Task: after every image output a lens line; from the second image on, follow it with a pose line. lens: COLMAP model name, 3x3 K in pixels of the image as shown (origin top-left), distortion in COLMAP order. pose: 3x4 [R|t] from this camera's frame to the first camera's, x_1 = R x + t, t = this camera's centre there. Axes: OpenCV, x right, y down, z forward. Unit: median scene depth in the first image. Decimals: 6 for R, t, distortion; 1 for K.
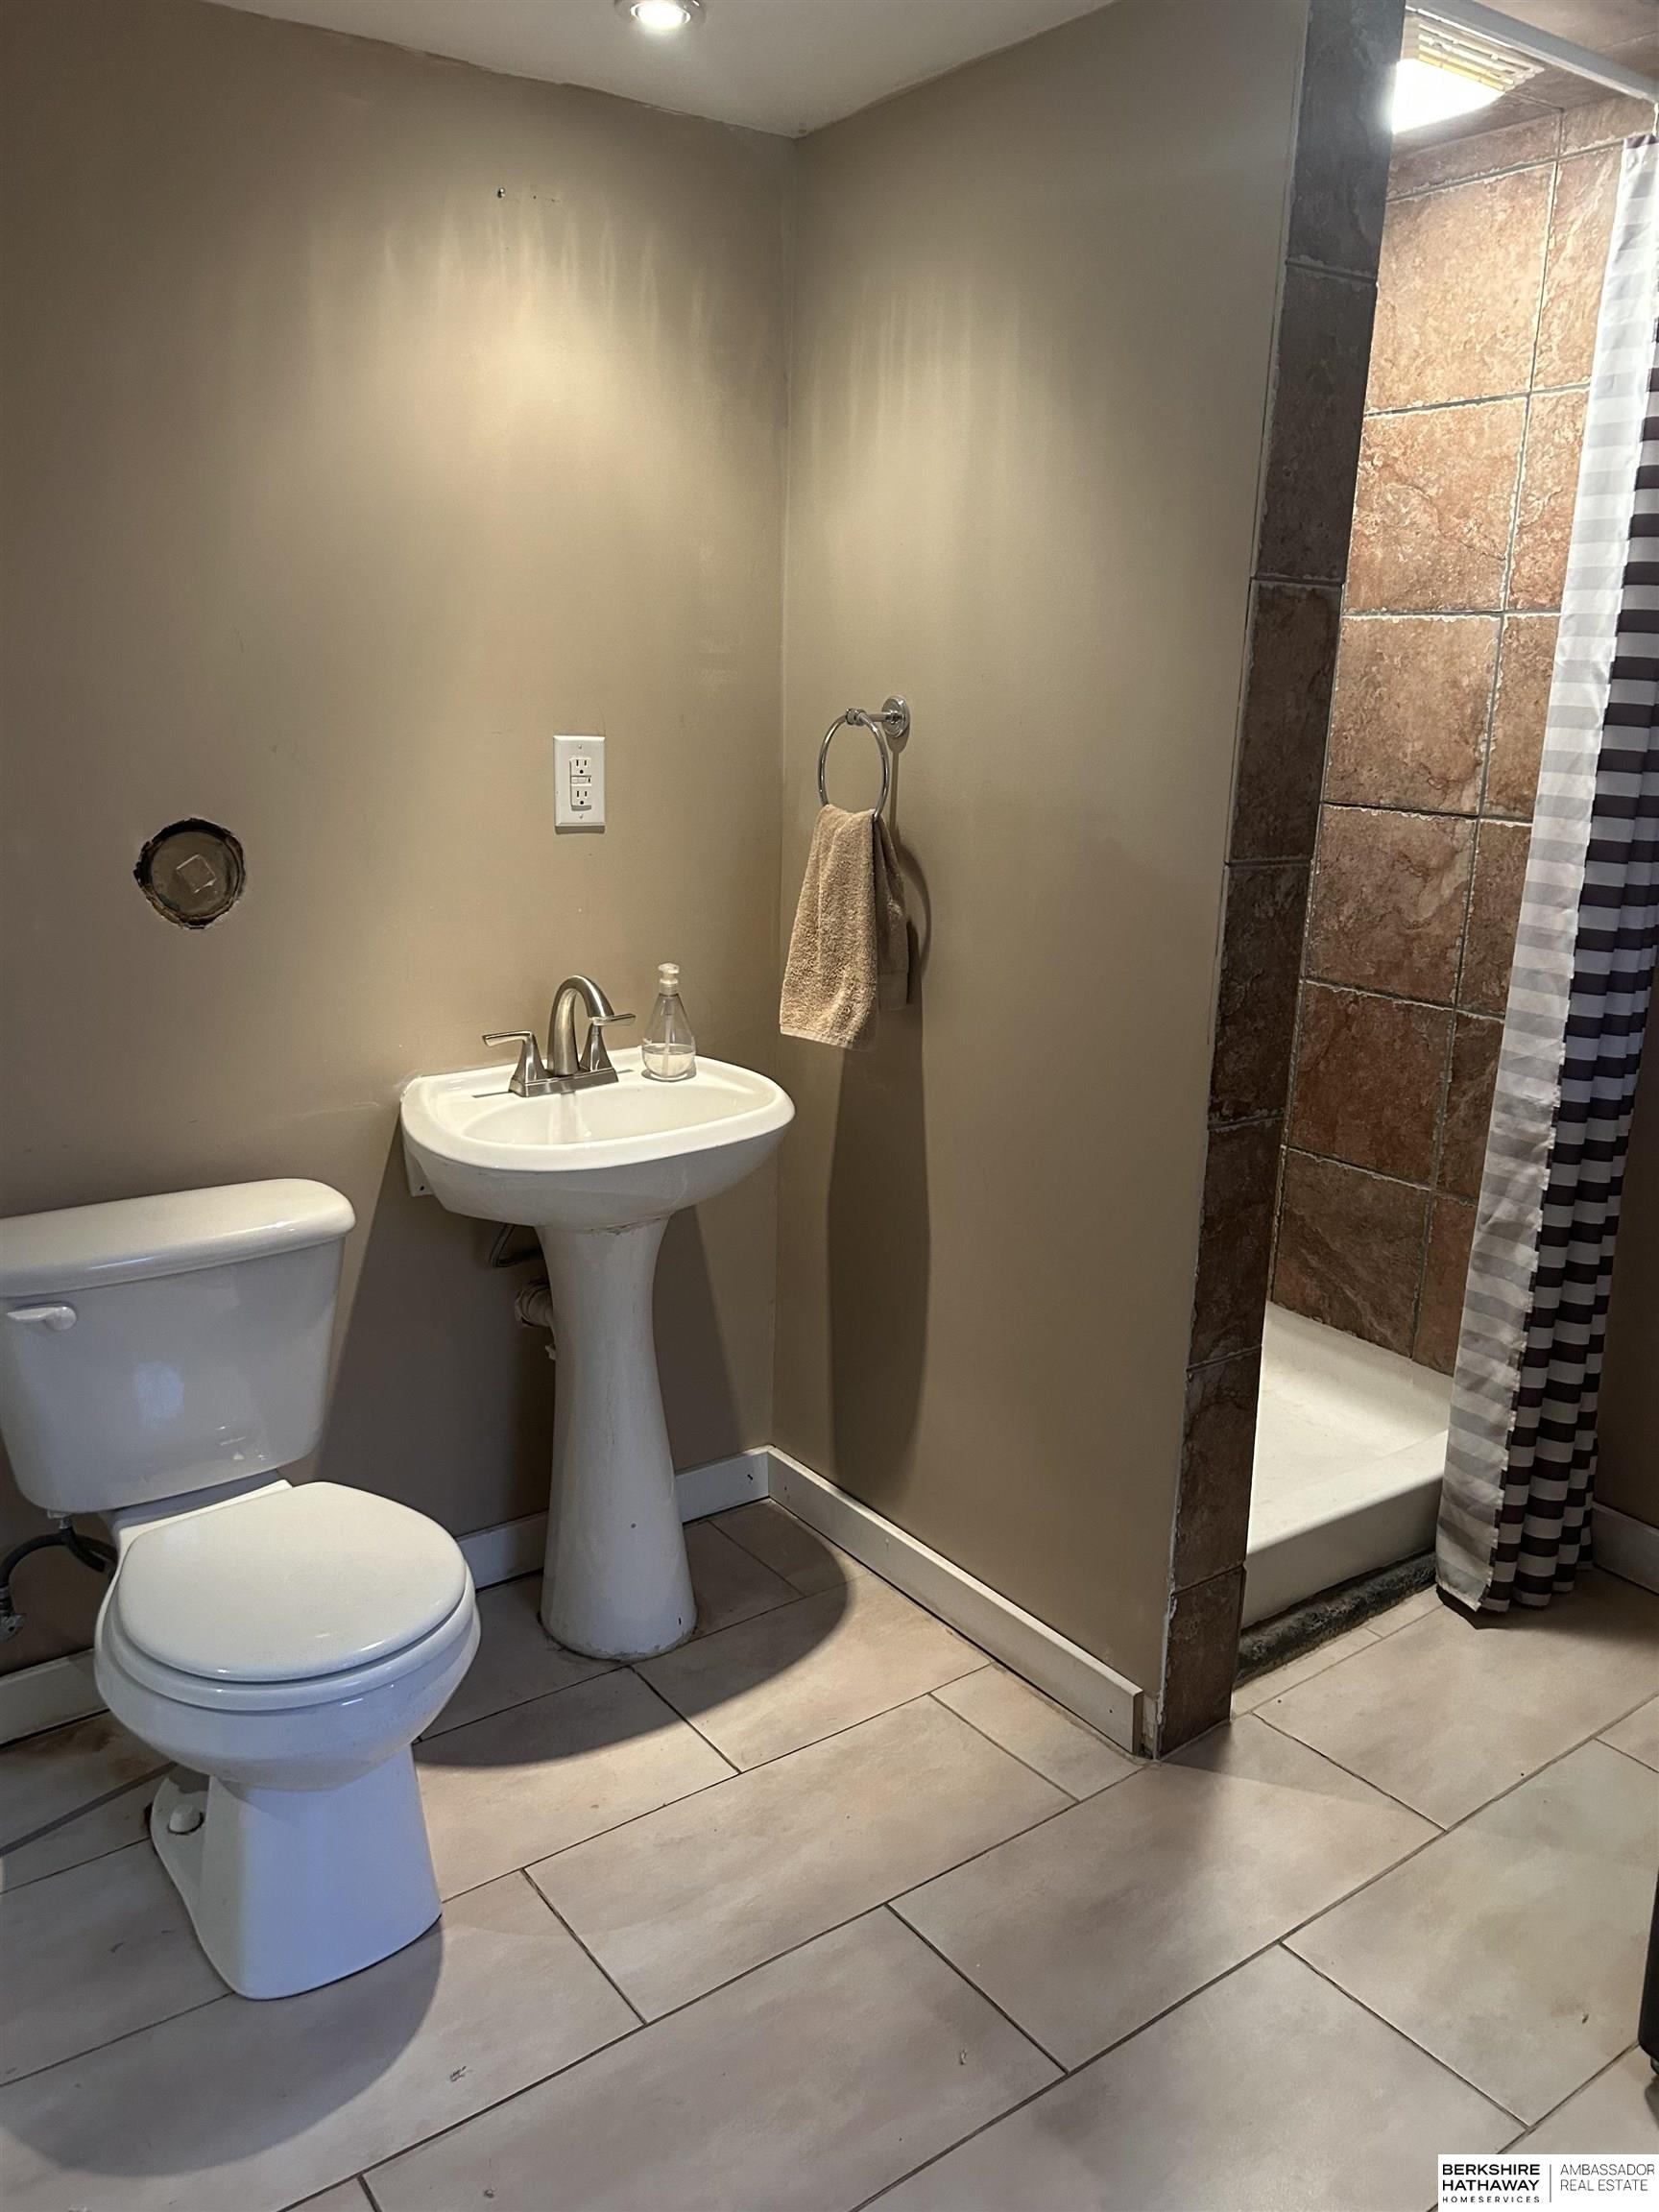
lens RADIAL K [[1658.3, 0, 836.2], [0, 1658.3, 1098.7], [0, 0, 1]] dist [0.052209, -0.063278]
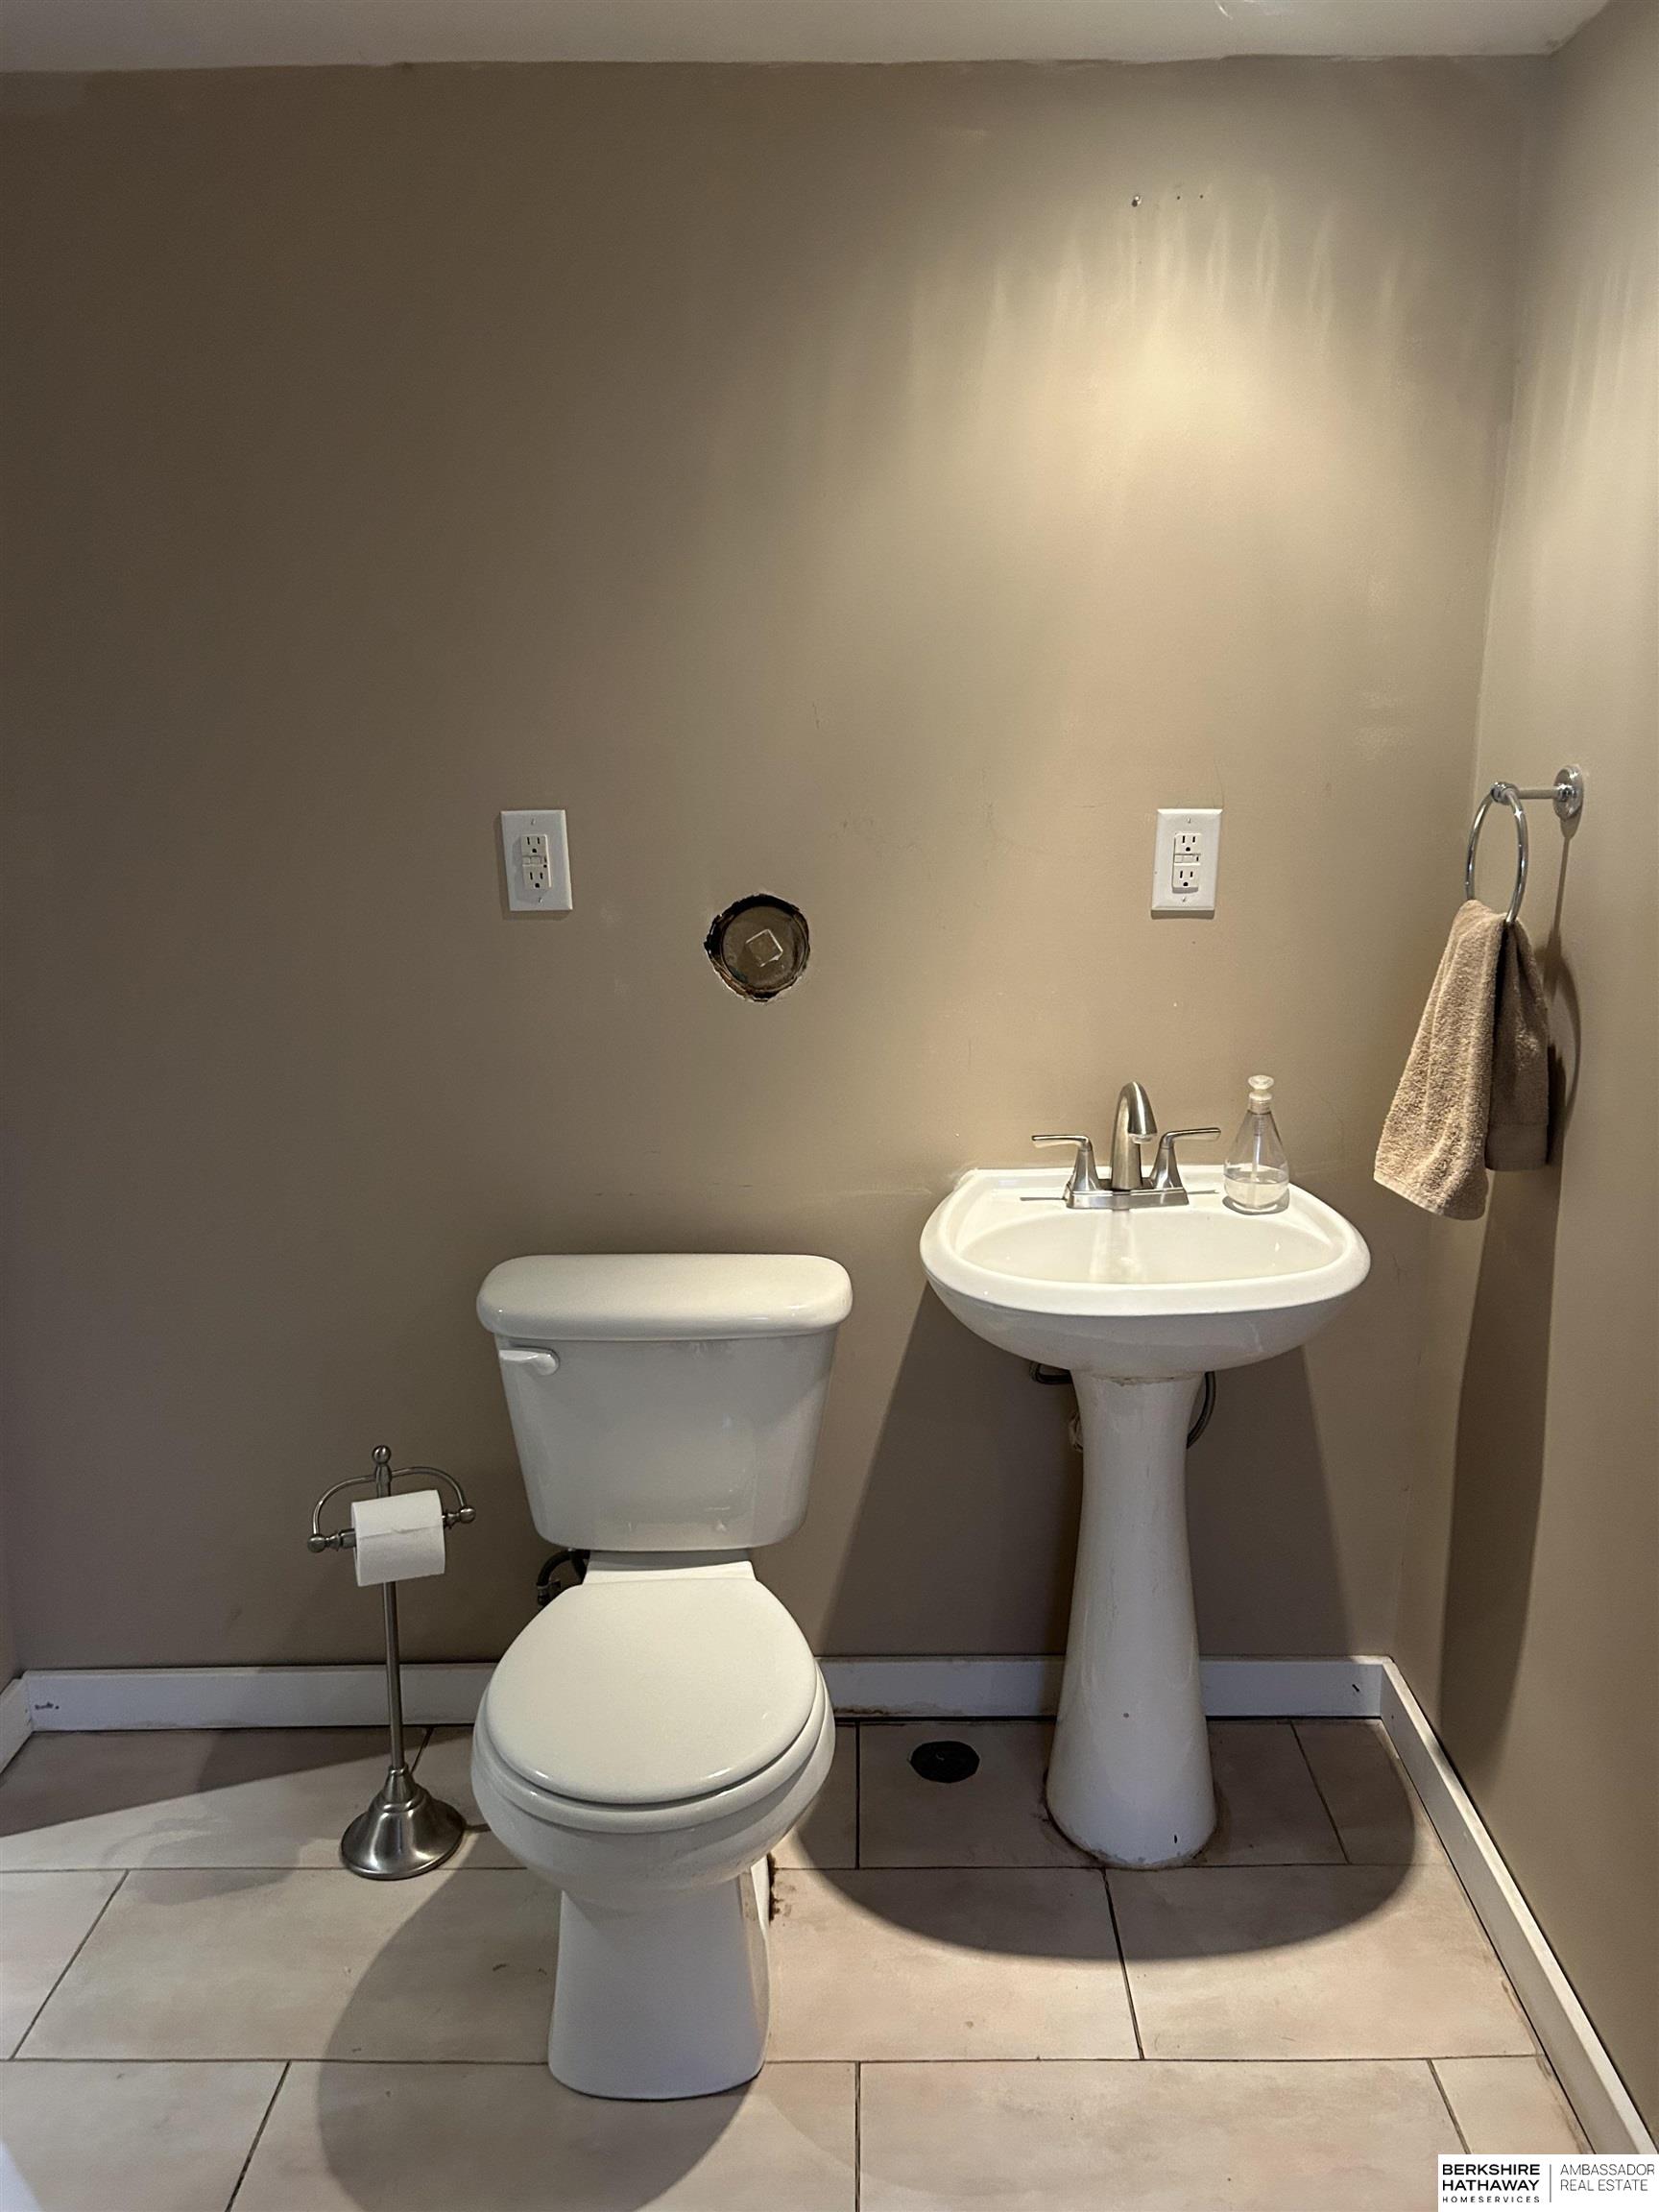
lens RADIAL K [[1654.1, 0, 829.5], [0, 1654.1, 1106.0], [0, 0, 1]] dist [0.065396, -0.070595]
pose [[0.810271, 0.121640, -0.573293, 0.217005], [-0.119370, 0.991971, 0.041760, -0.078499], [0.573770, 0.034597, 0.818285, 0.185406]]
